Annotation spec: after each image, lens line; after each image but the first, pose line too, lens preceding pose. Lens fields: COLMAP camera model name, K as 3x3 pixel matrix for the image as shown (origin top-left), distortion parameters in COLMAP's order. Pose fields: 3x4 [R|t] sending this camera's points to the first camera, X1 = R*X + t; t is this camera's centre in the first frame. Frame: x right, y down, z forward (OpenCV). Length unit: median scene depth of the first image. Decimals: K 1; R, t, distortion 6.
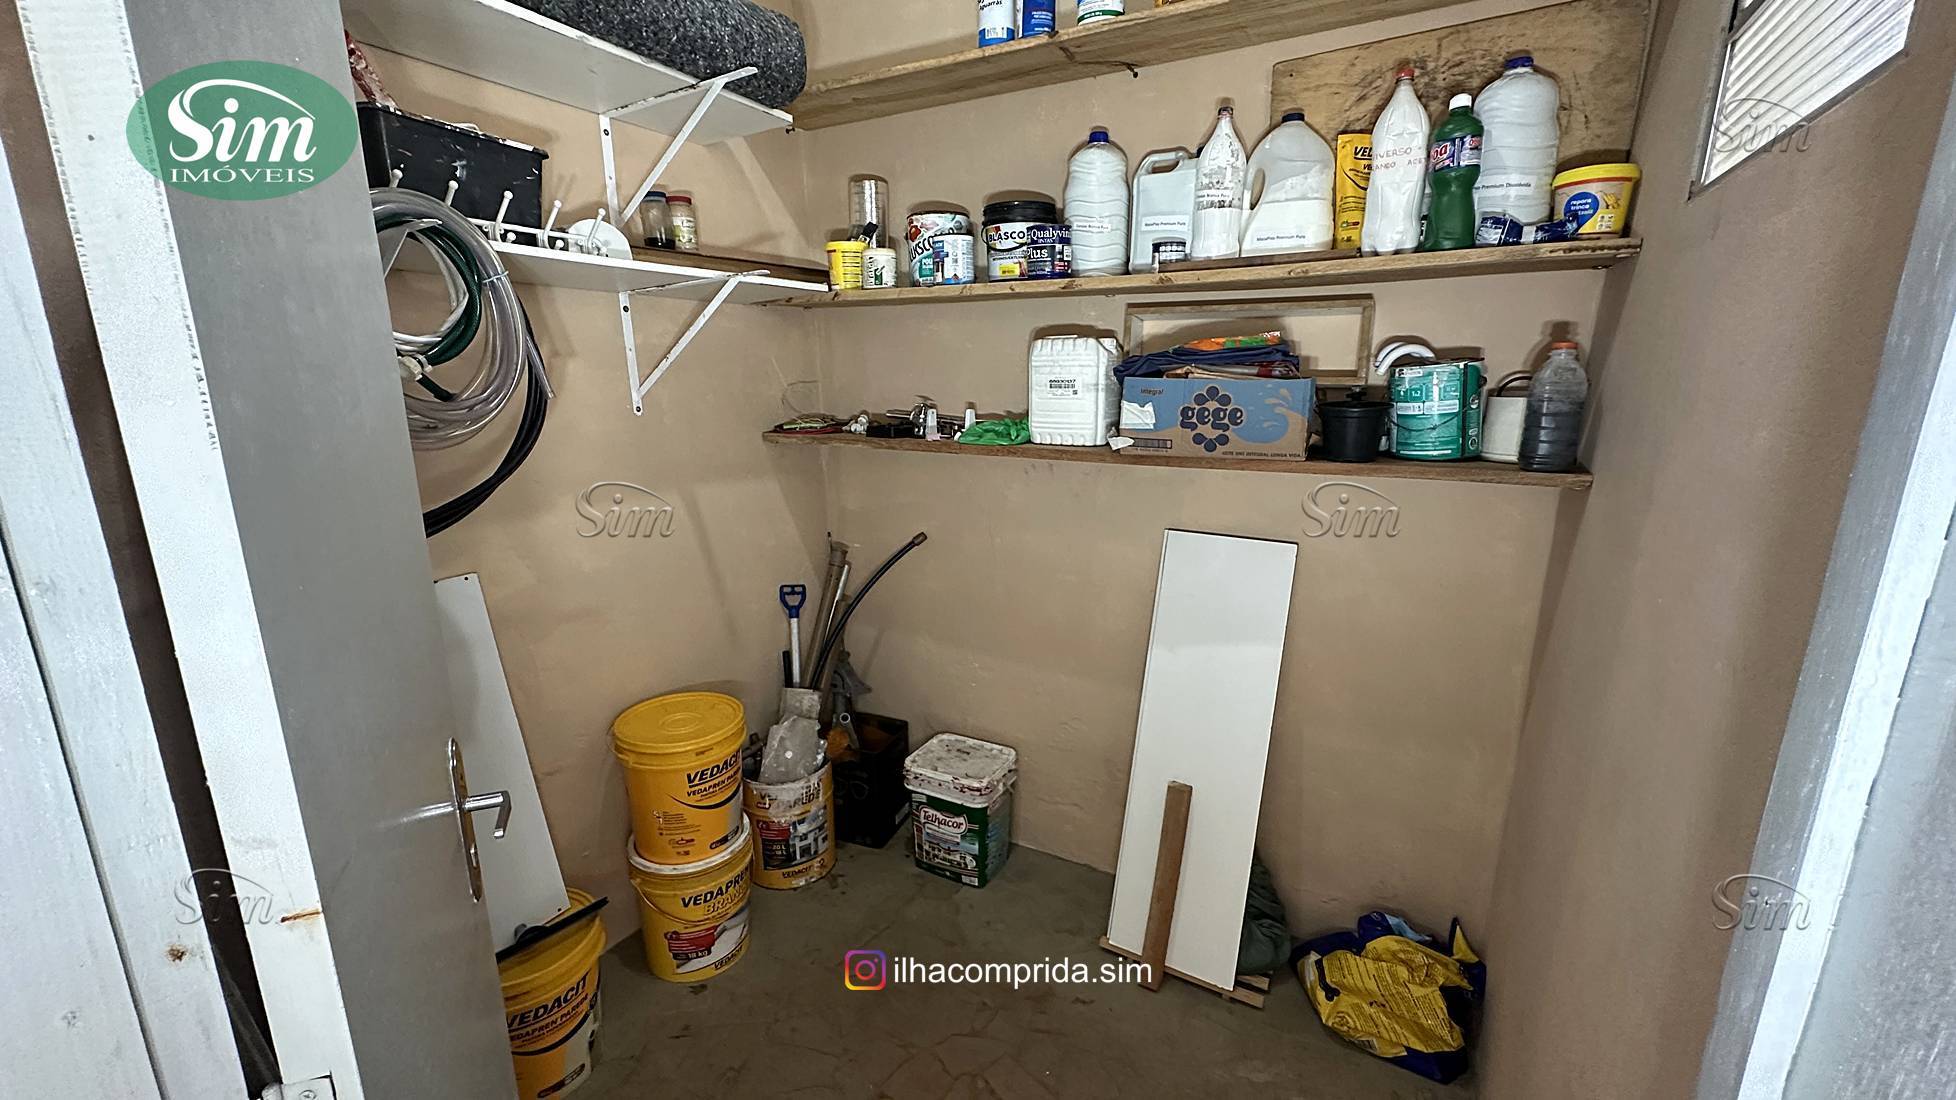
lens RADIAL K [[791.5, 0, 981.0], [0, 791.5, 555.2], [0, 0, 1]] dist [-0.003130, 0.000409]
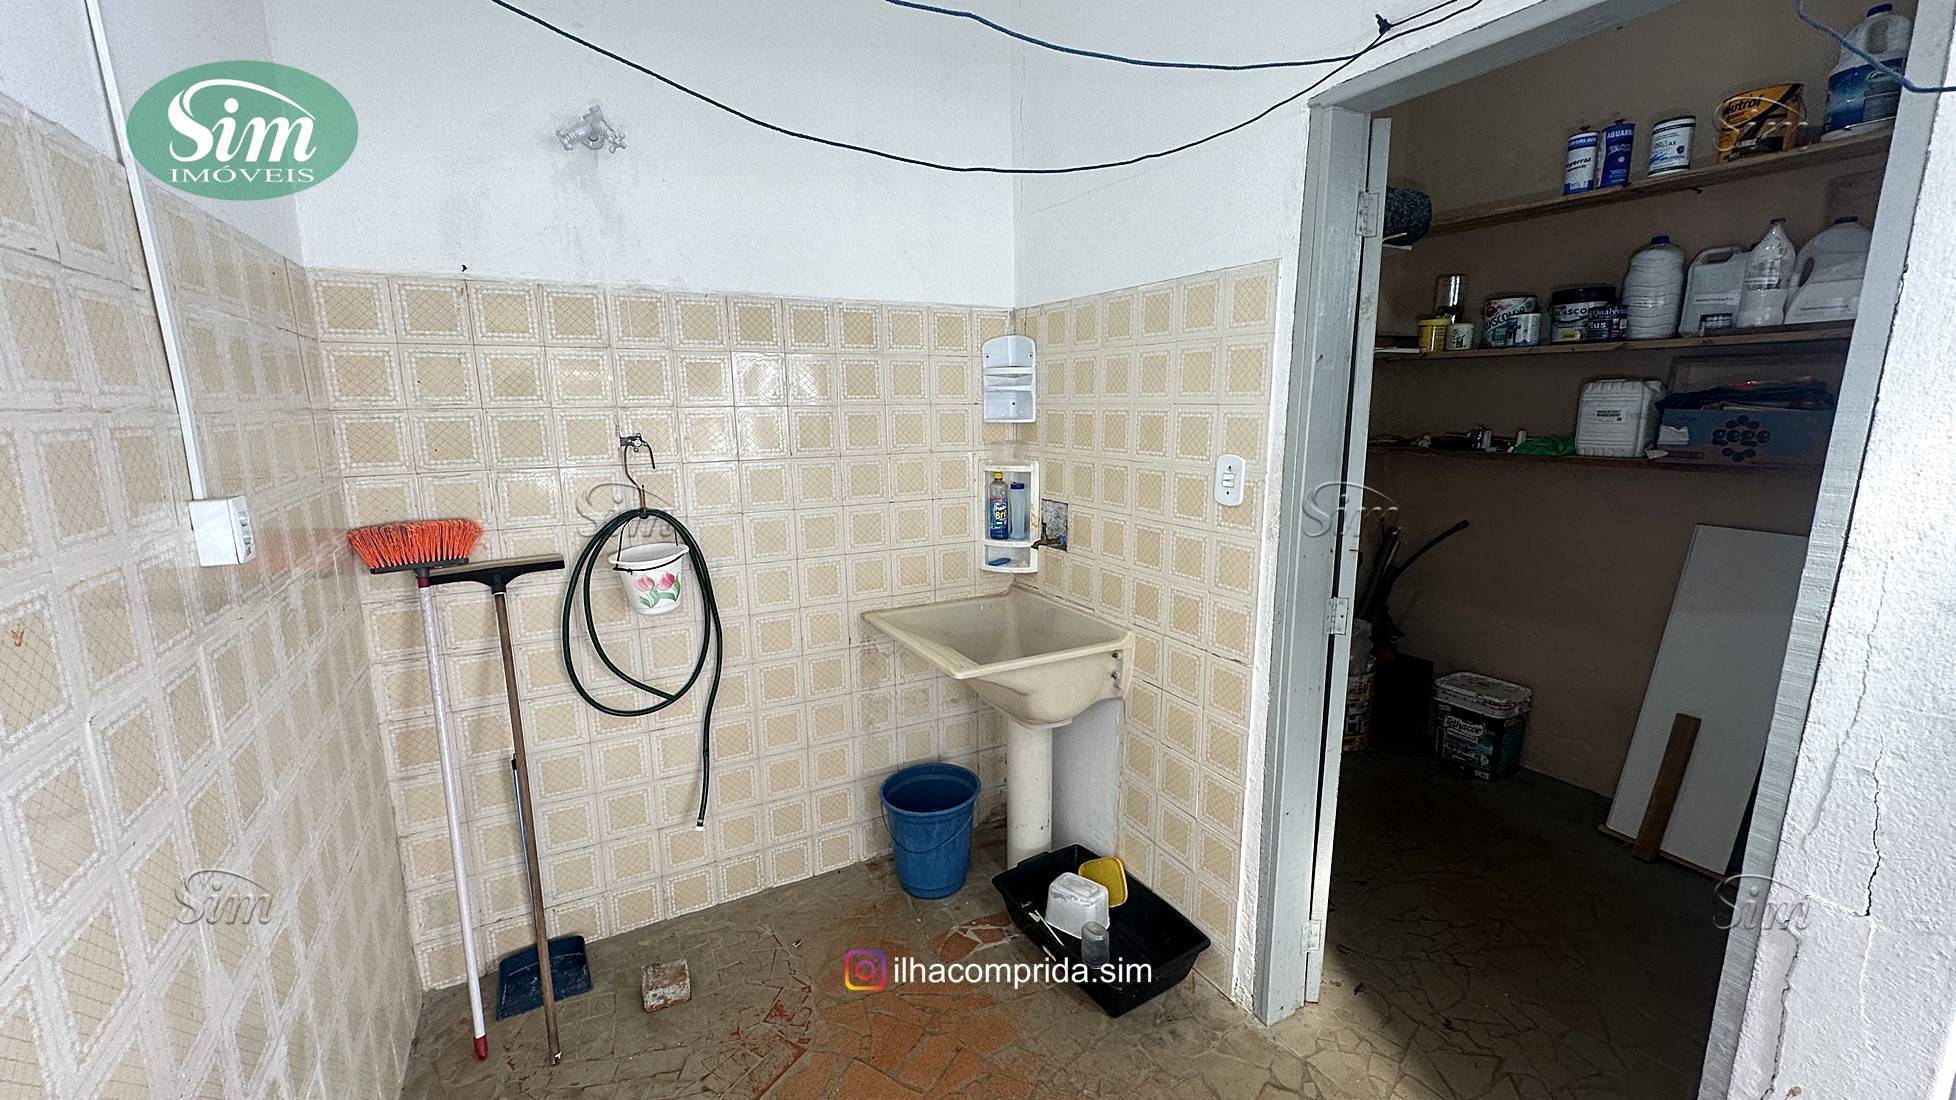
lens RADIAL K [[791.5, 0, 969.3], [0, 791.5, 549.5], [0, 0, 1]] dist [-0.003130, 0.000409]
pose [[0.849754, 0.093411, -0.518838, -0.111062], [-0.116927, 0.993059, -0.012715, 0.173601], [0.514049, 0.071471, 0.854778, -0.766243]]
